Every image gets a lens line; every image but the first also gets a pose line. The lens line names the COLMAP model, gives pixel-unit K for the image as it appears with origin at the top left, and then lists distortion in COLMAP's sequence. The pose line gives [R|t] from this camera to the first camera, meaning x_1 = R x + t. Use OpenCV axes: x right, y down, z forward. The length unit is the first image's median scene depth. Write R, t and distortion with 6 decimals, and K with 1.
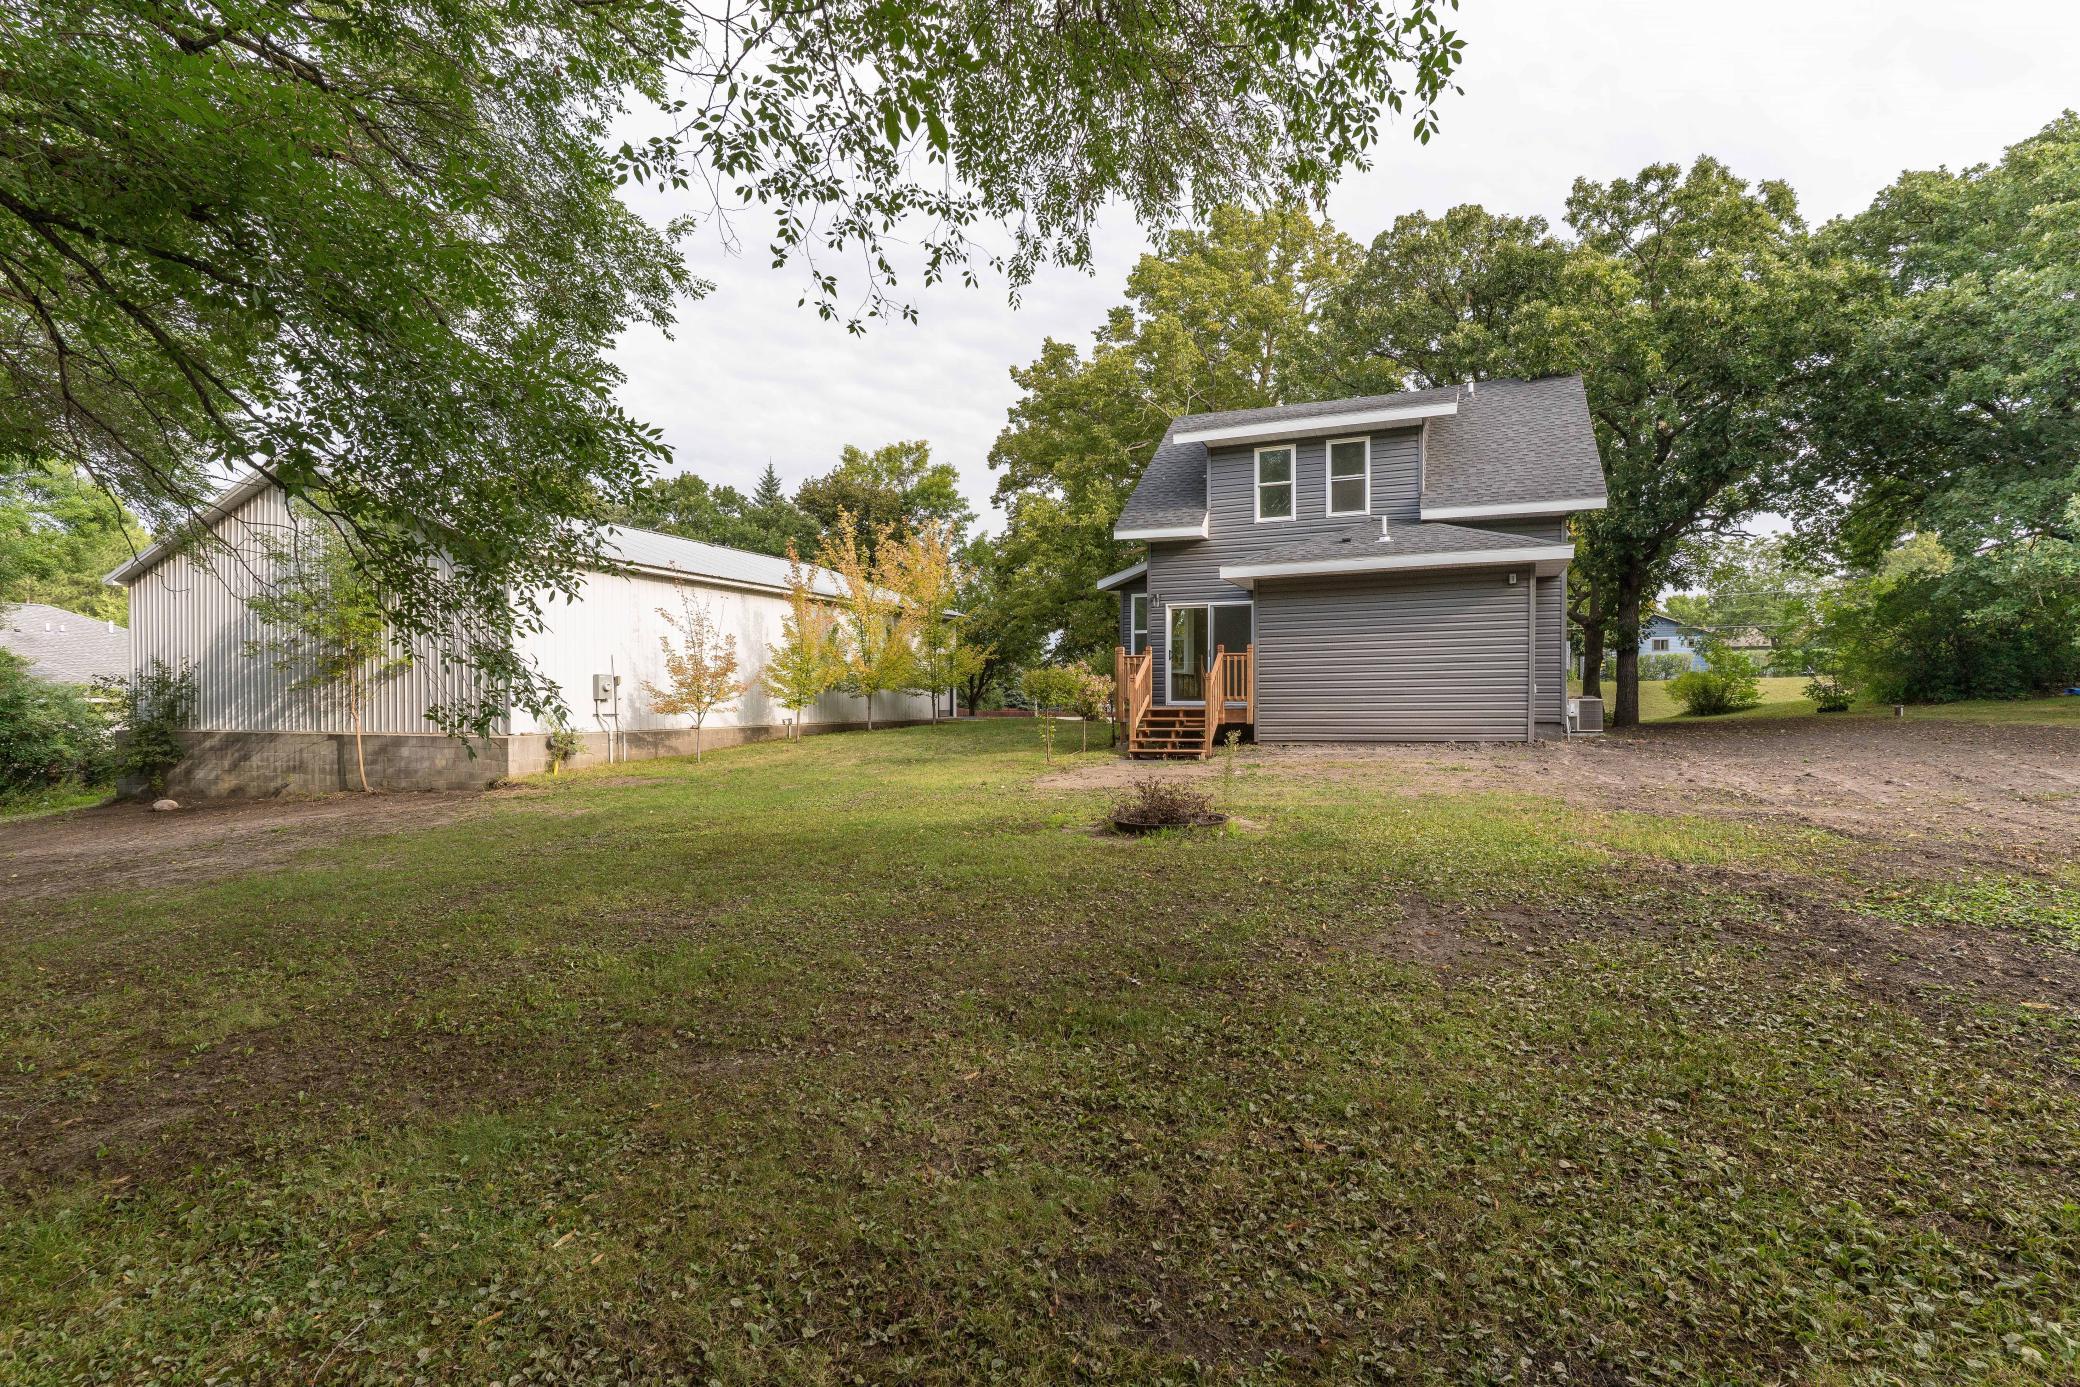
lens RADIAL K [[980.7, 0, 1041.5], [0, 980.7, 693.2], [0, 0, 1]] dist [0.002091, -0.001047]
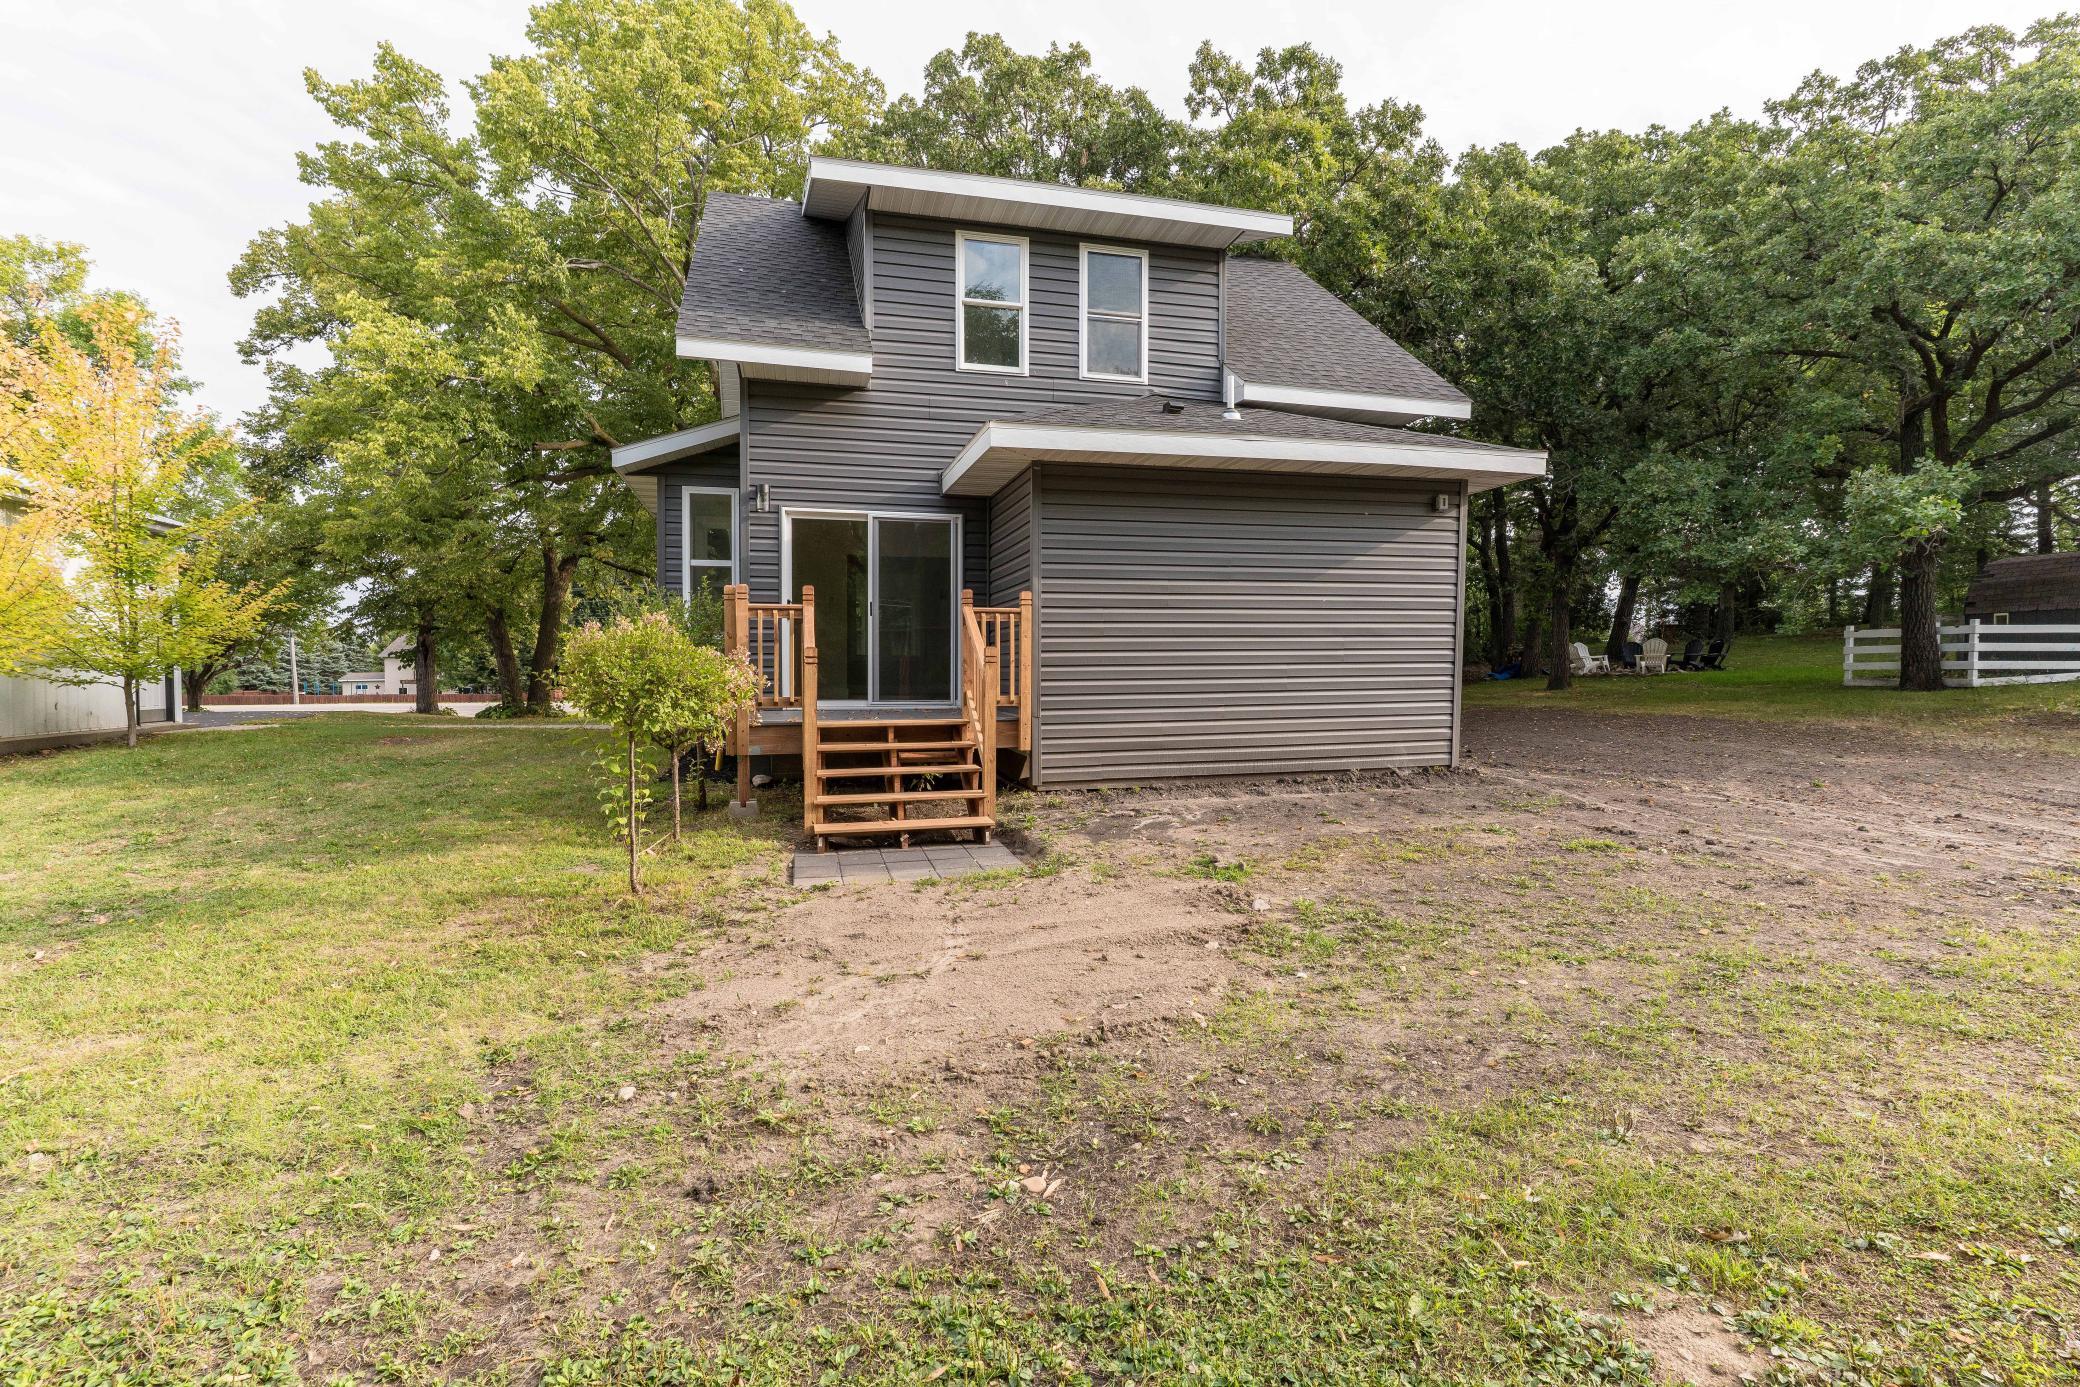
lens RADIAL K [[980.7, 0, 1034.4], [0, 980.7, 696.4], [0, 0, 1]] dist [0.002091, -0.001047]
pose [[0.793408, -0.012455, 0.608563, -0.049598], [-0.004036, 0.999661, 0.025722, -0.005321], [-0.608677, -0.022864, 0.793088, 0.344436]]
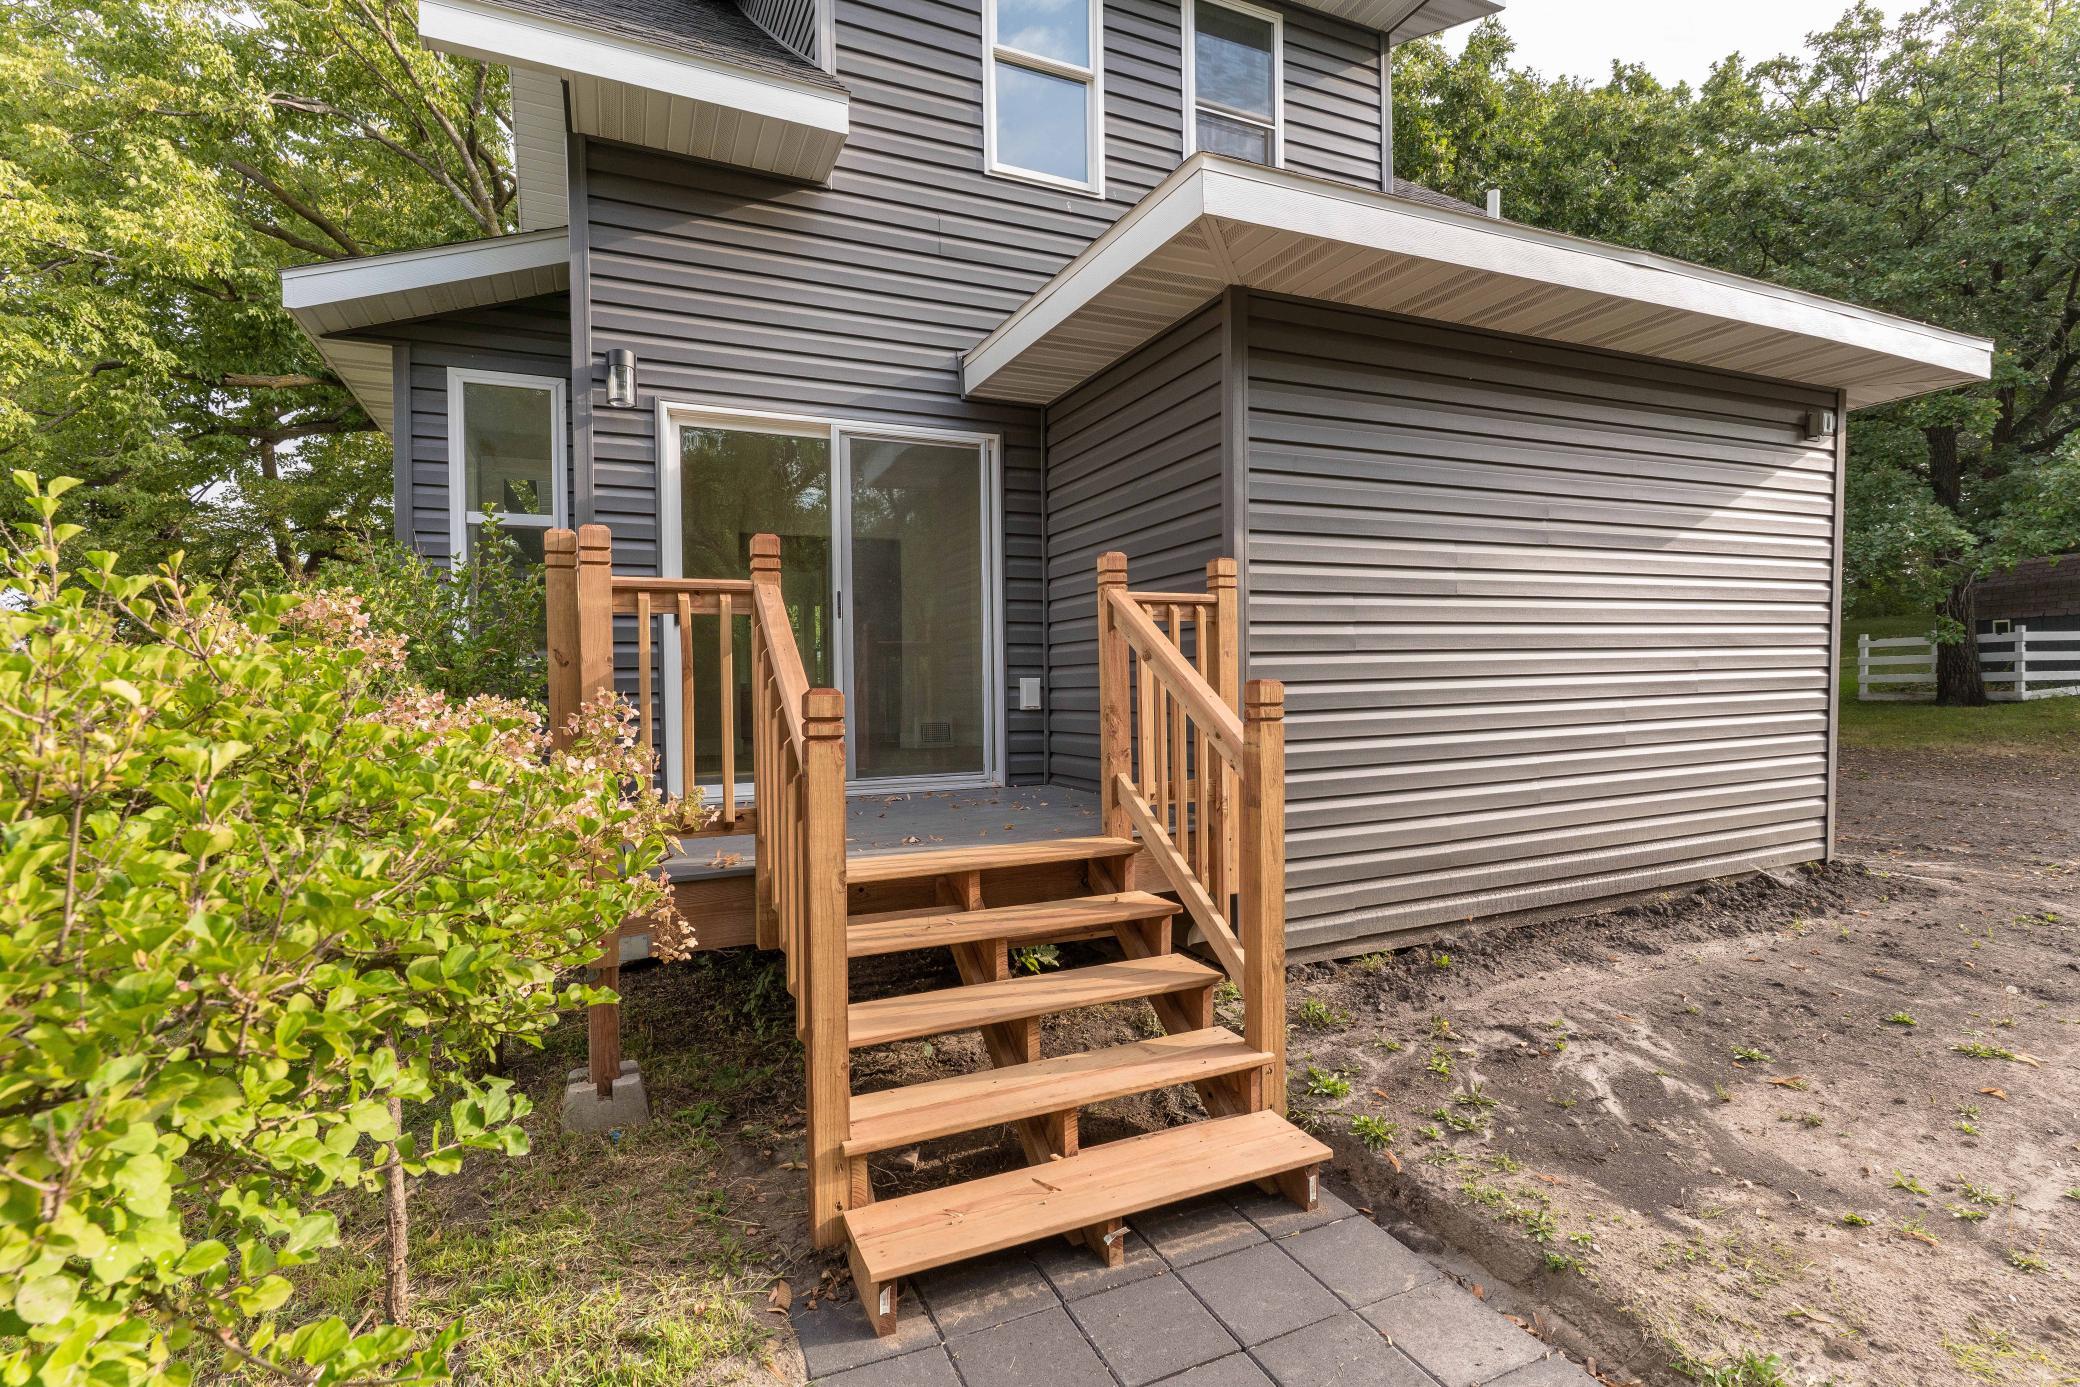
lens RADIAL K [[980.7, 0, 1032.8], [0, 980.7, 699.0], [0, 0, 1]] dist [0.002091, -0.001047]
pose [[0.681014, -0.015523, 0.732106, 0.005159], [0.012960, 0.999874, 0.009145, -0.010738], [-0.732155, 0.003260, 0.681130, 0.499844]]
